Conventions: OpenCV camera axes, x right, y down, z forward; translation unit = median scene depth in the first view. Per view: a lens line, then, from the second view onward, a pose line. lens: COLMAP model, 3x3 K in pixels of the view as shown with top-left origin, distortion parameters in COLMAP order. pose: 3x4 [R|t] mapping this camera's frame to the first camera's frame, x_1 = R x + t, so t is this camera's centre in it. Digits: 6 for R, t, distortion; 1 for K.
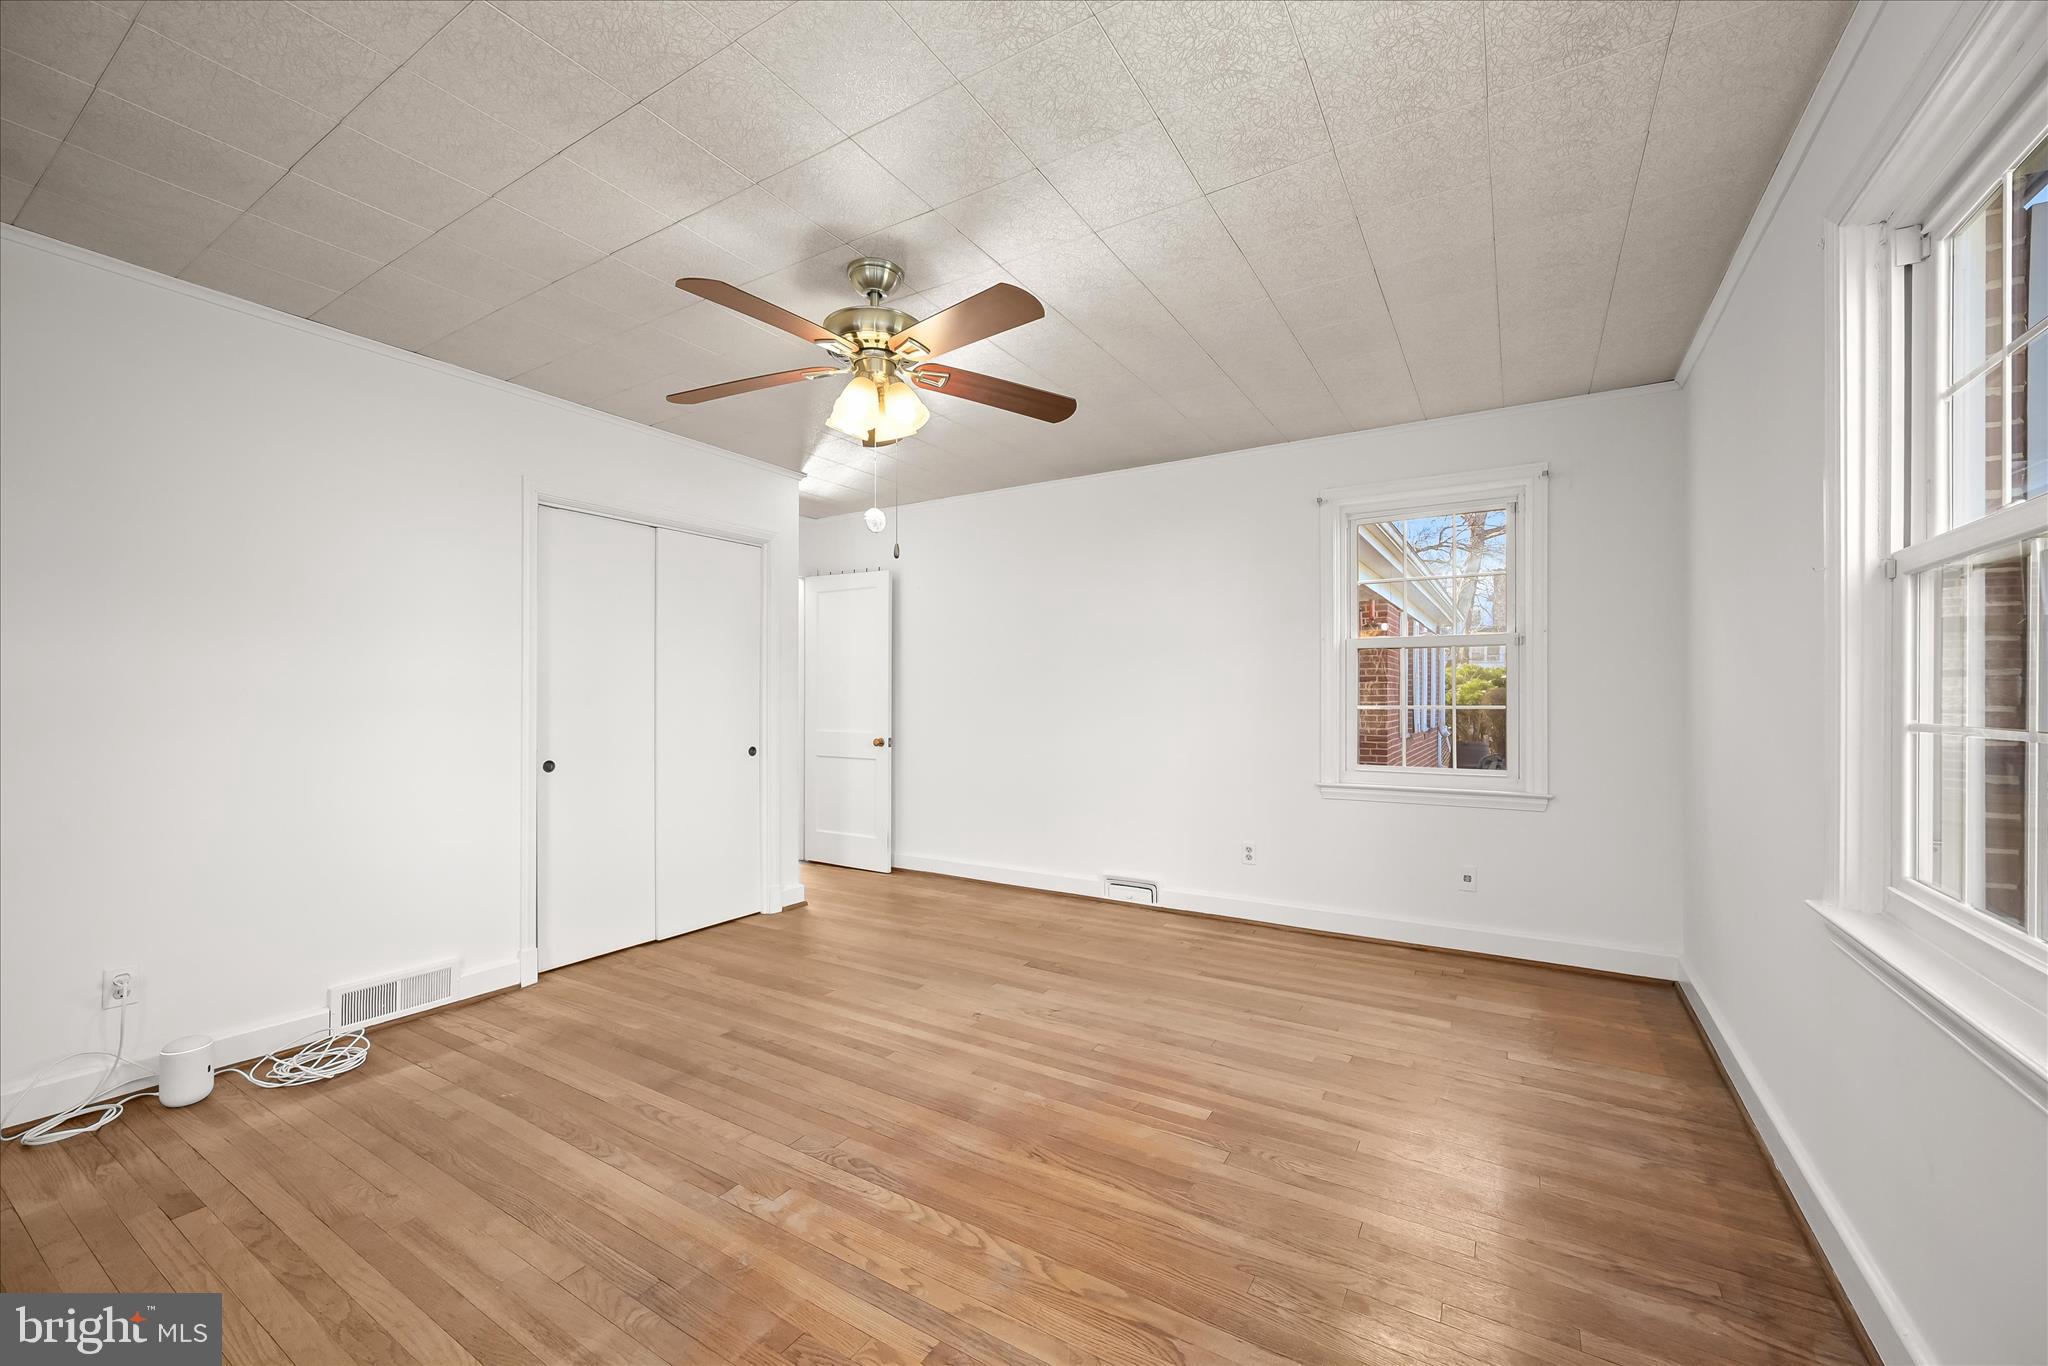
lens RADIAL K [[809.2, 0, 1027.9], [0, 809.2, 678.4], [0, 0, 1]] dist [-0.001417, -0.000220]
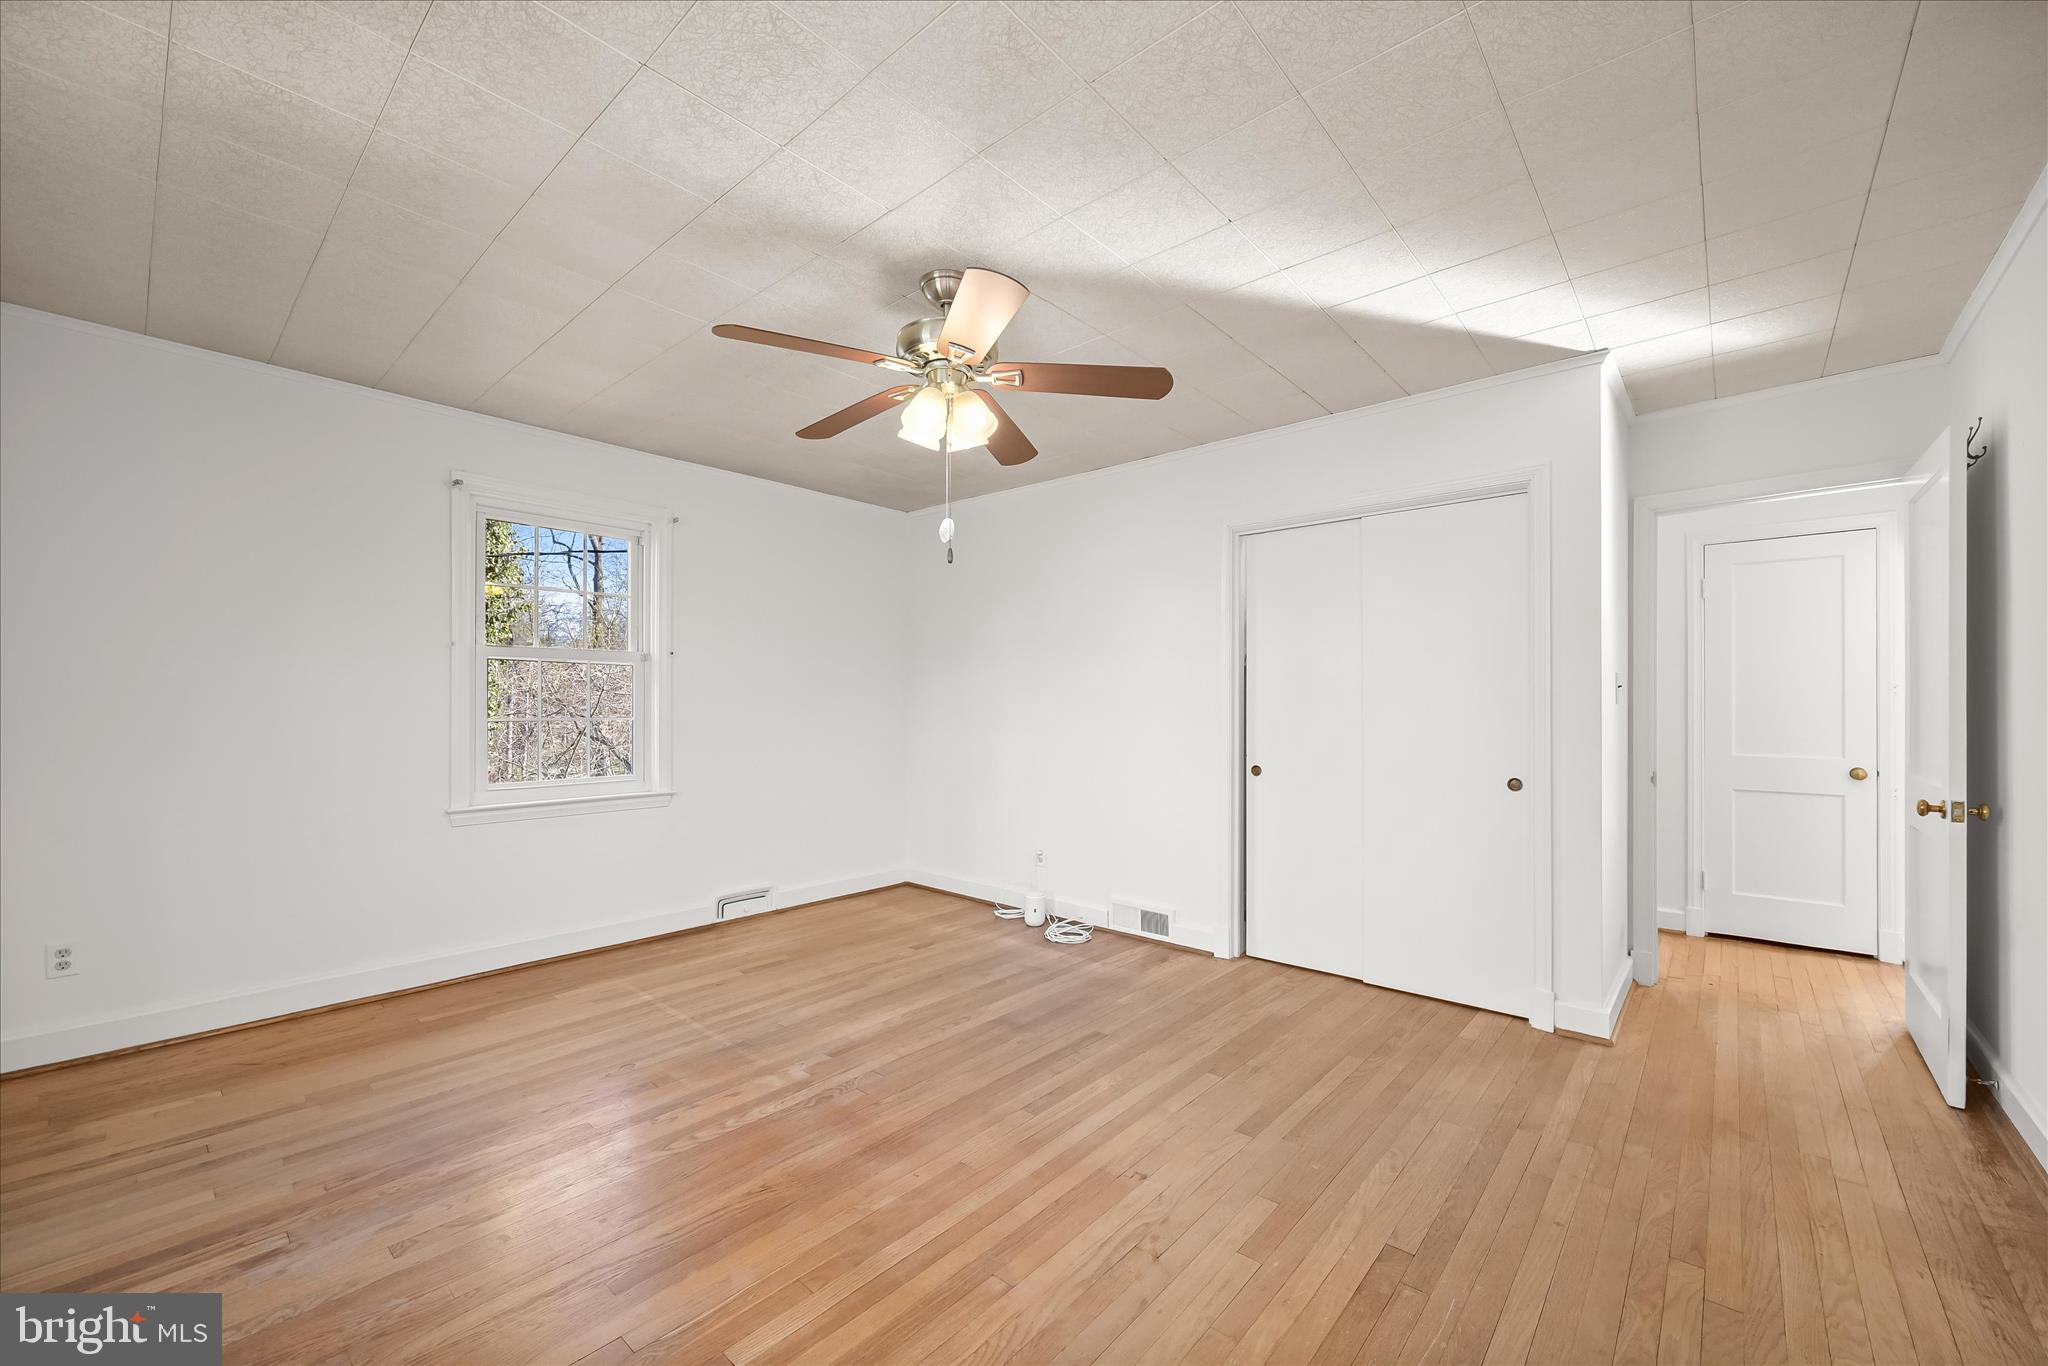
lens RADIAL K [[809.2, 0, 1027.9], [0, 809.2, 678.4], [0, 0, 1]] dist [-0.001417, -0.000220]
pose [[-0.171579, -0.034180, -0.984577, 0.712813], [0.020496, 0.999058, -0.038254, 0.025187], [0.984957, -0.026744, -0.170717, 1.158768]]
